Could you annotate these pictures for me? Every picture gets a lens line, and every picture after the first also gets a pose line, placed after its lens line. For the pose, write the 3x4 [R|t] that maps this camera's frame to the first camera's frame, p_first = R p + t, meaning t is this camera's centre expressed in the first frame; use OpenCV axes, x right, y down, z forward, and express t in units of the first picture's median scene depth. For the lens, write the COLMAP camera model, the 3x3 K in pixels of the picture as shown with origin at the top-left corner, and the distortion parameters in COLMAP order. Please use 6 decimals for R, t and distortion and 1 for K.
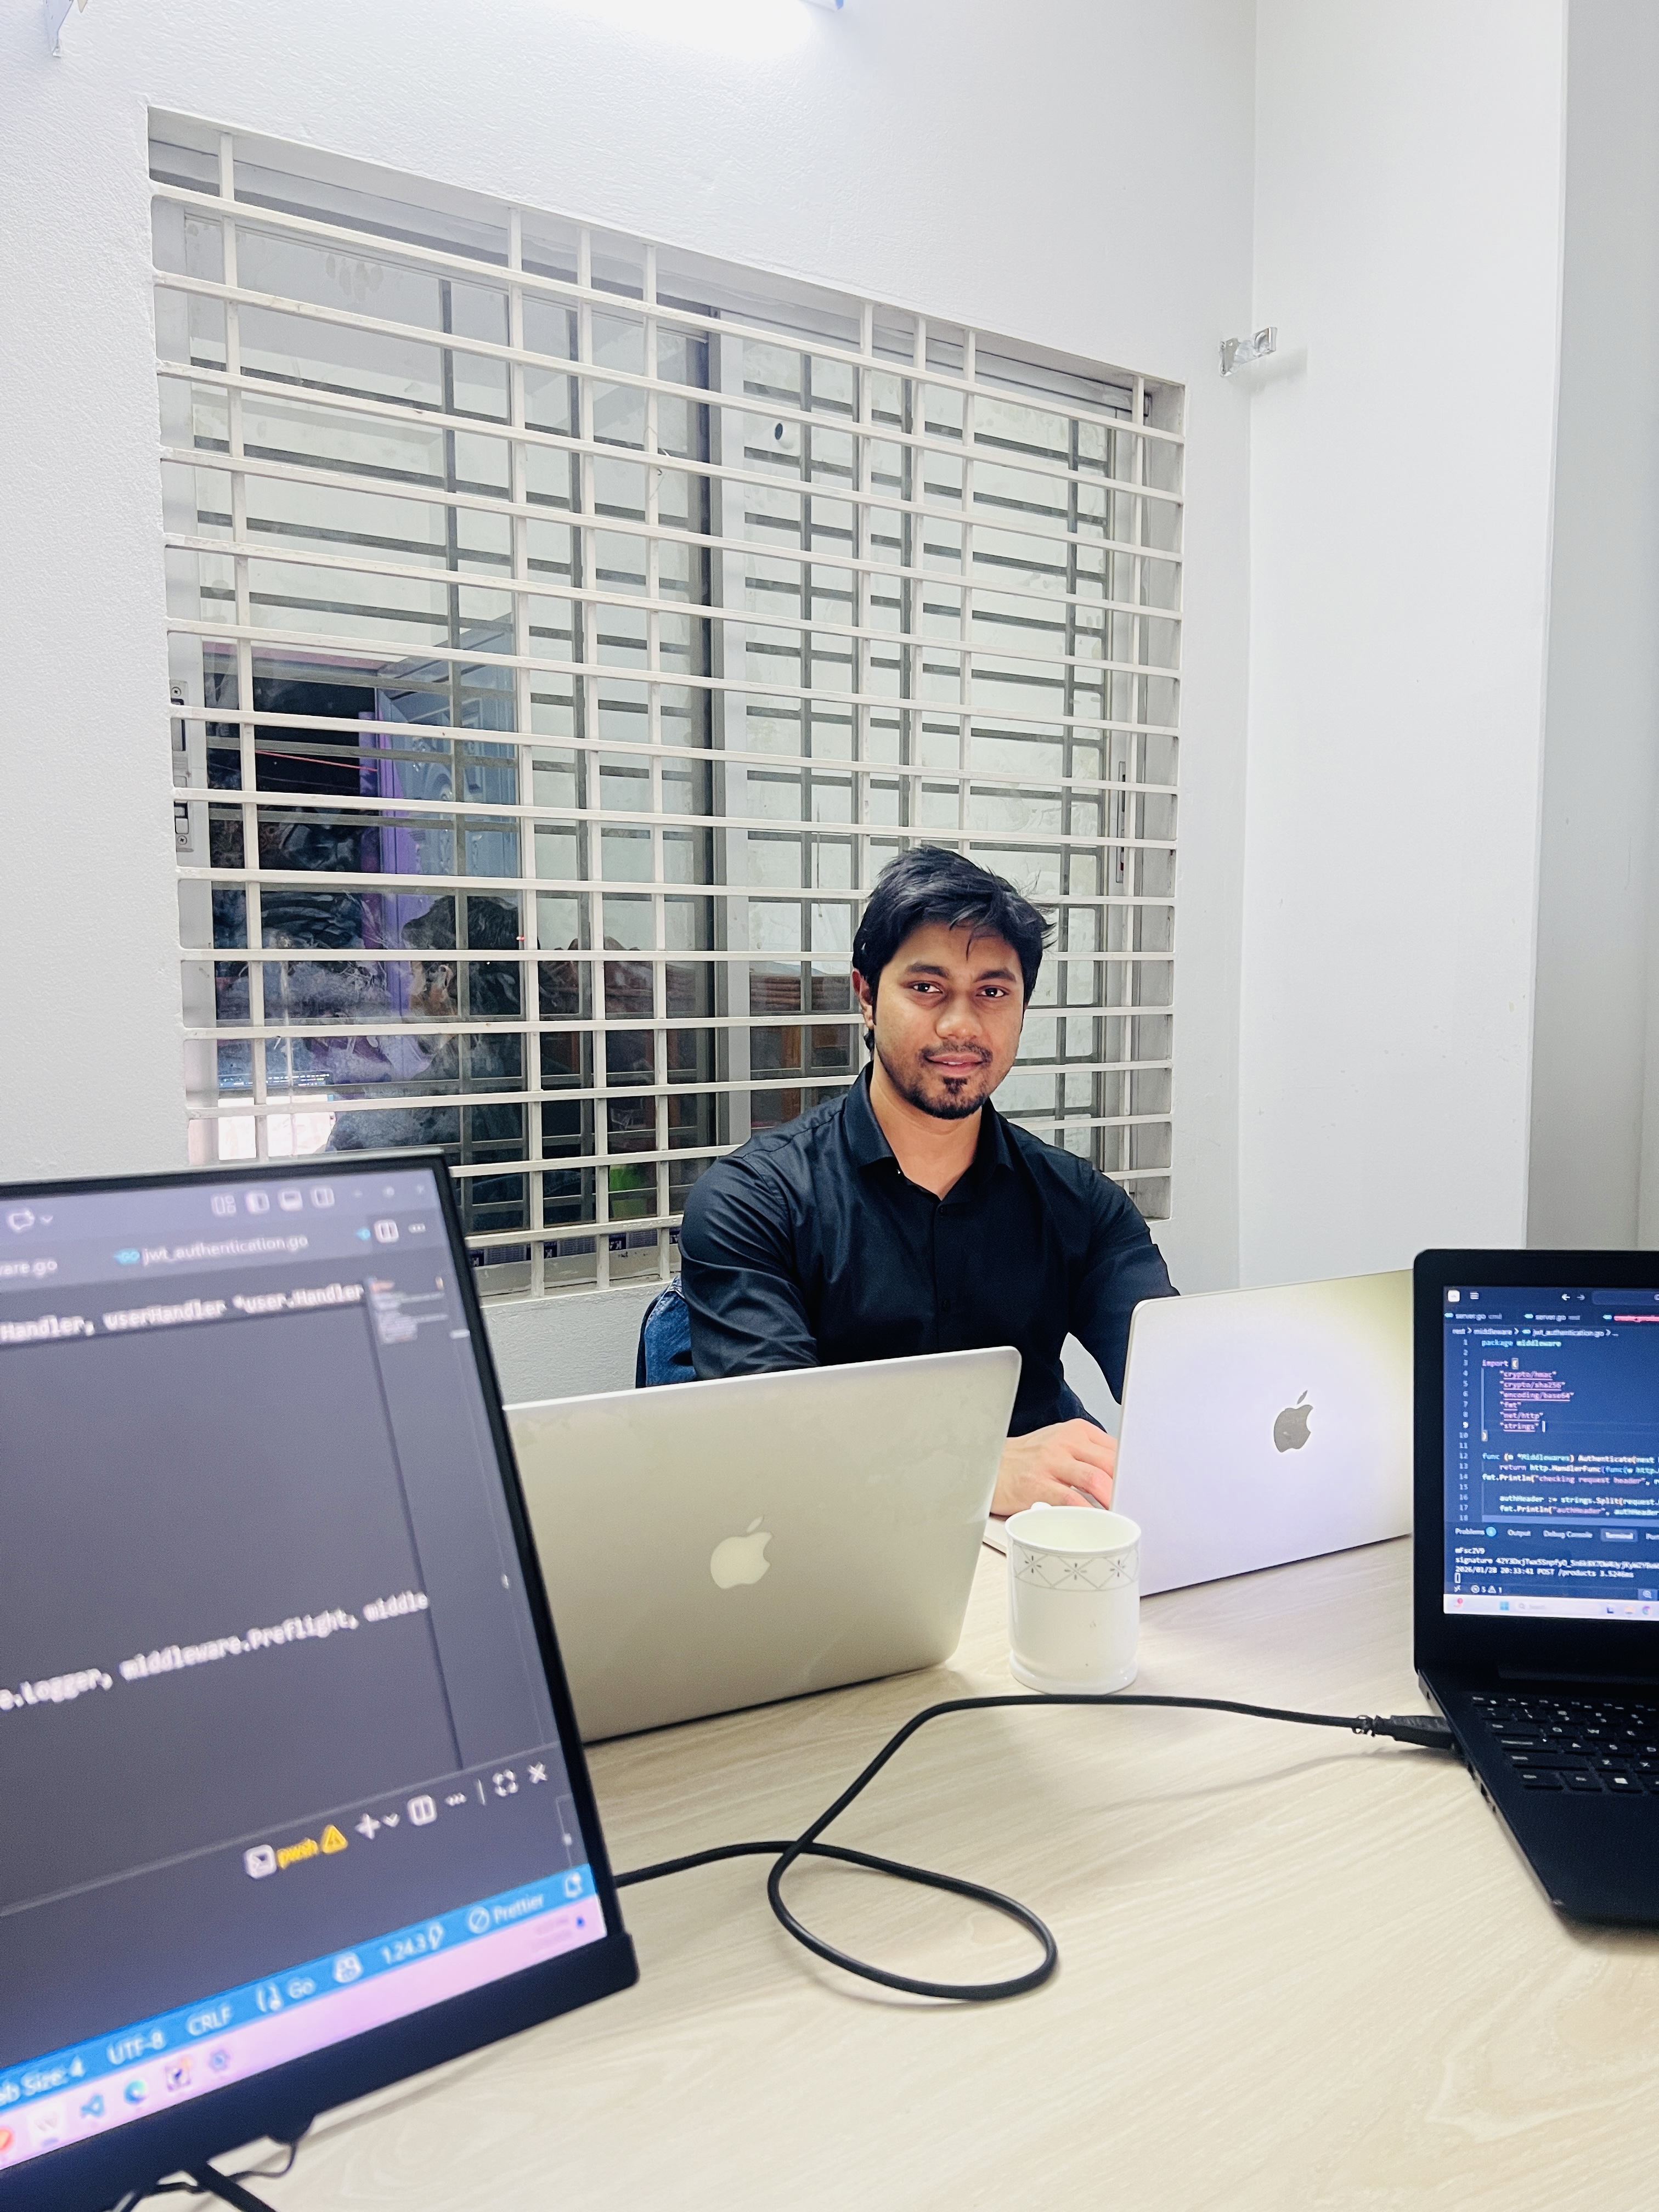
lens RADIAL K [[1765.8, 0, 829.5], [0, 1765.8, 1097.9], [0, 0, 1]] dist [0.054619, 0.003138]
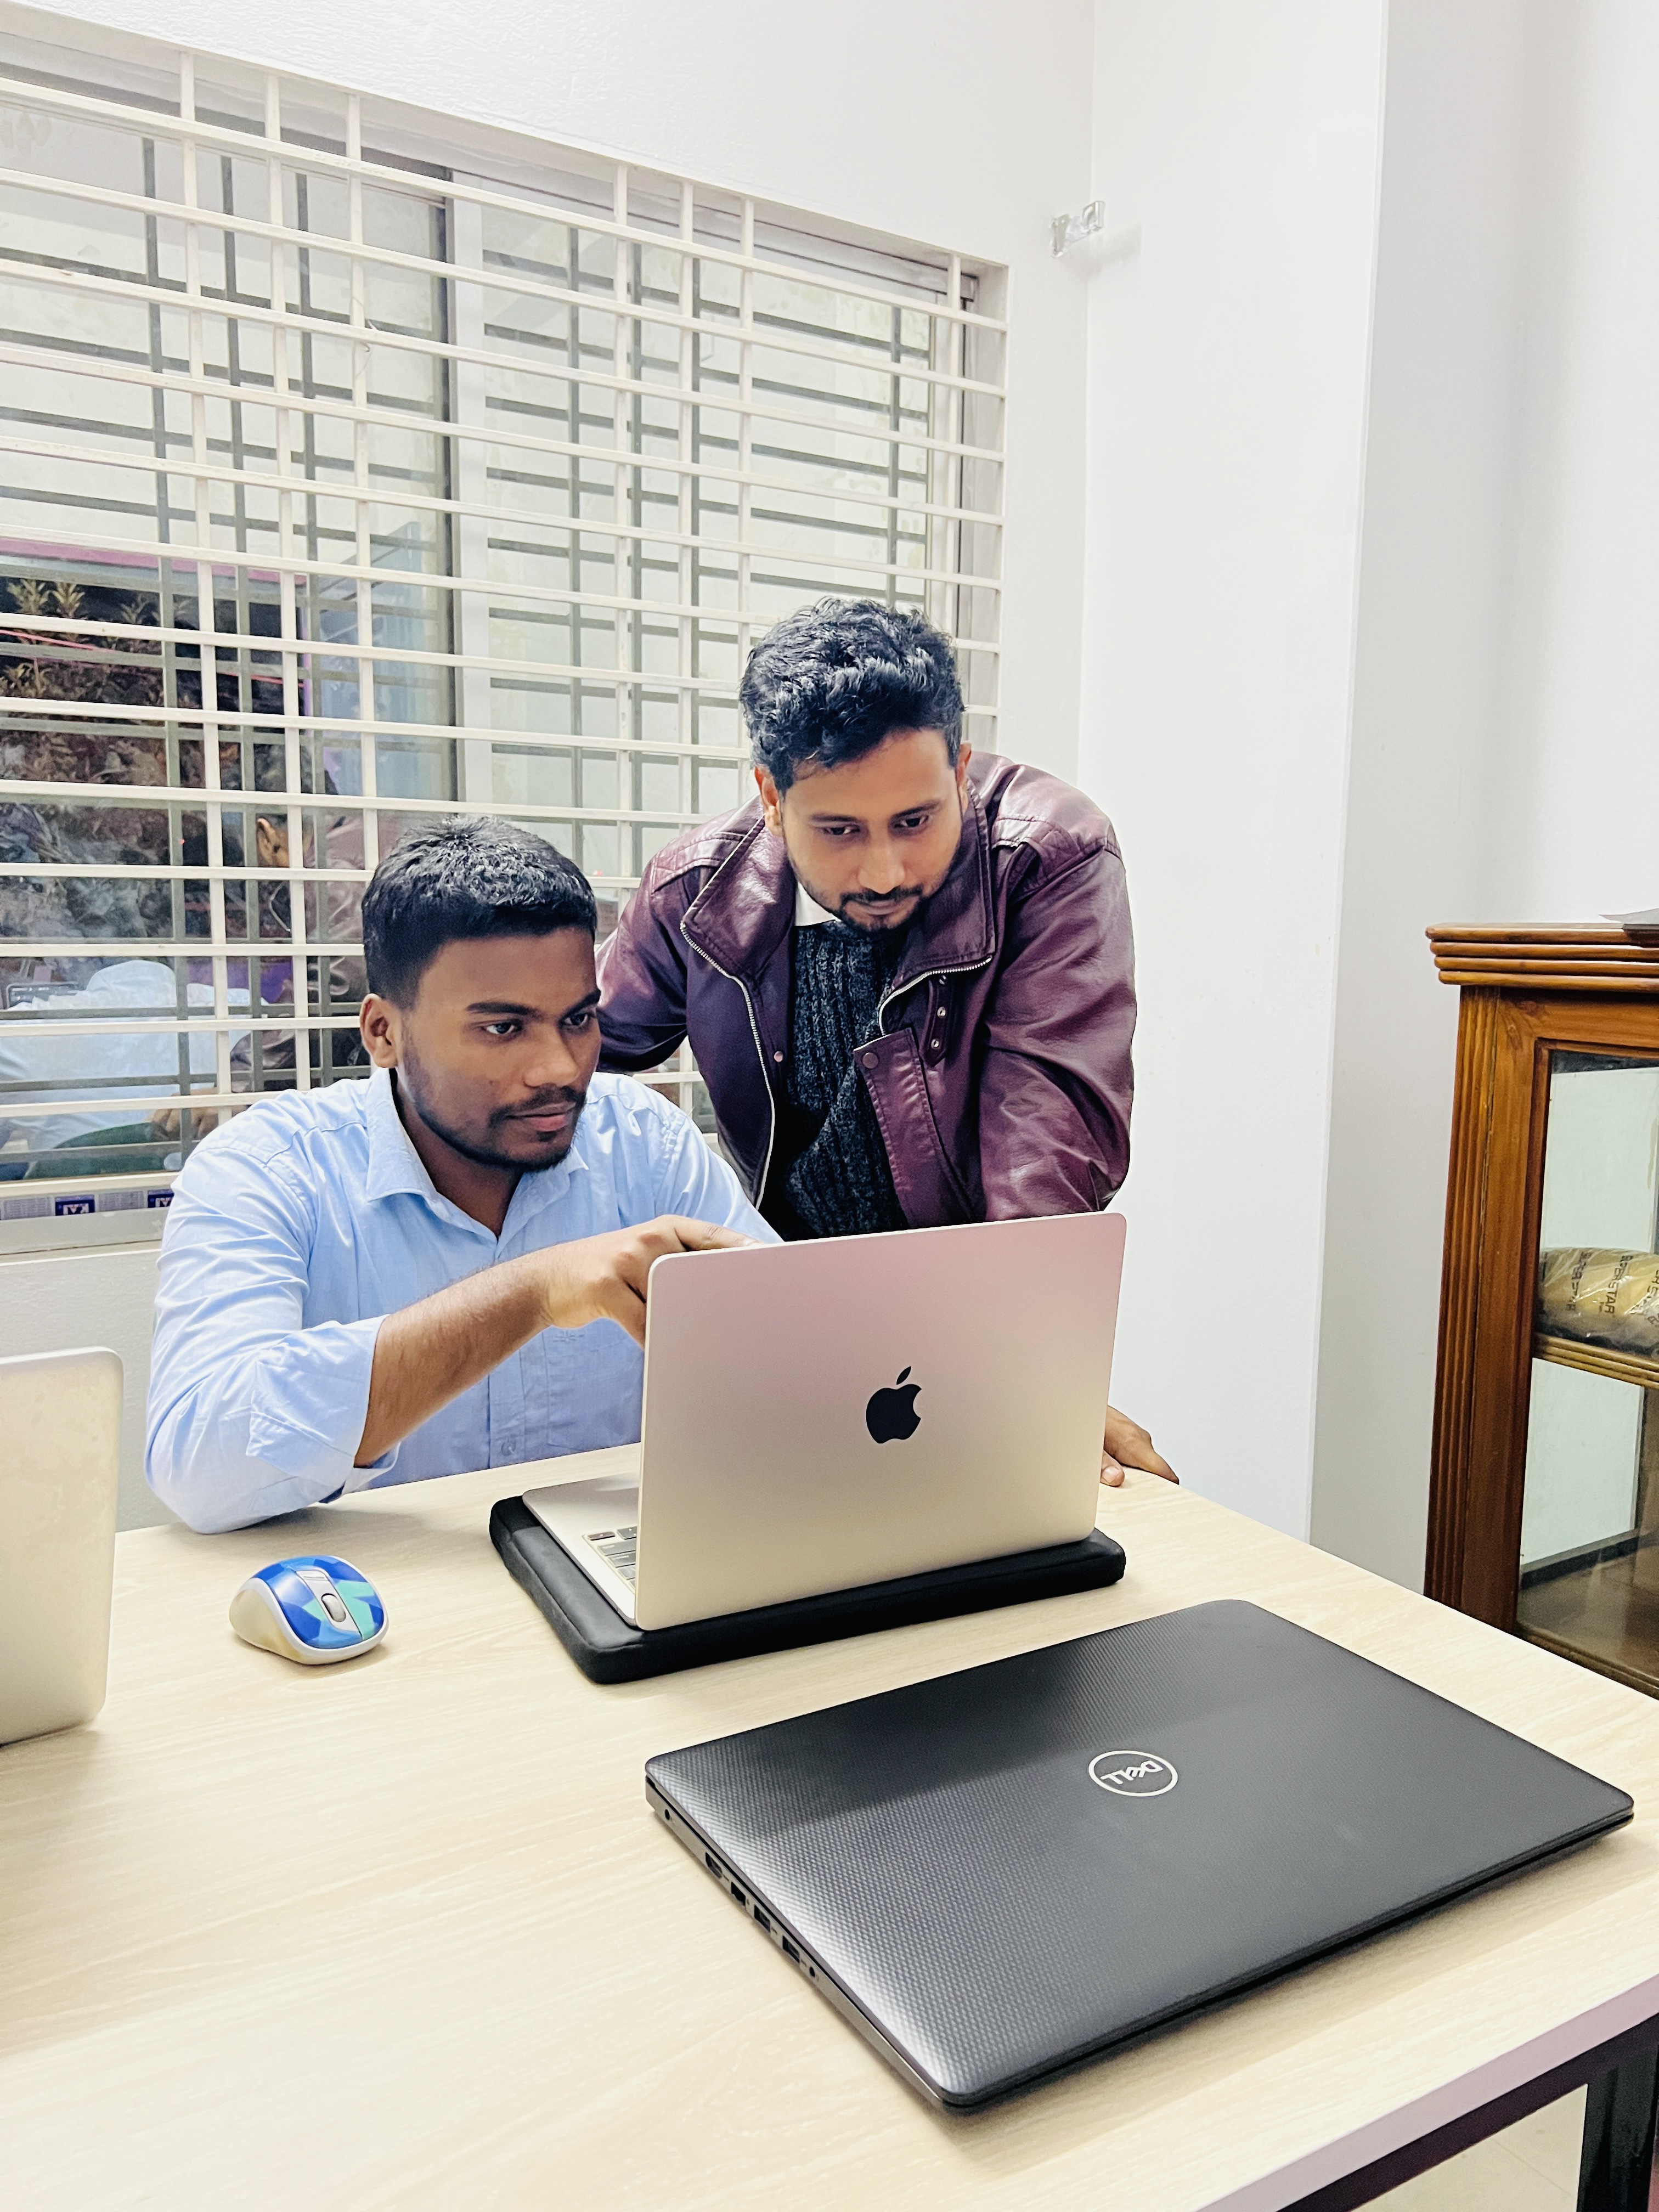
lens RADIAL K [[1647.7, 0, 829.8], [0, 1647.7, 1117.4], [0, 0, 1]] dist [0.018028, -0.014146]
pose [[0.997810, 0.025855, -0.060877, 0.181621], [-0.022165, 0.997921, 0.060523, -0.010092], [0.062316, -0.059041, 0.996309, 0.122767]]
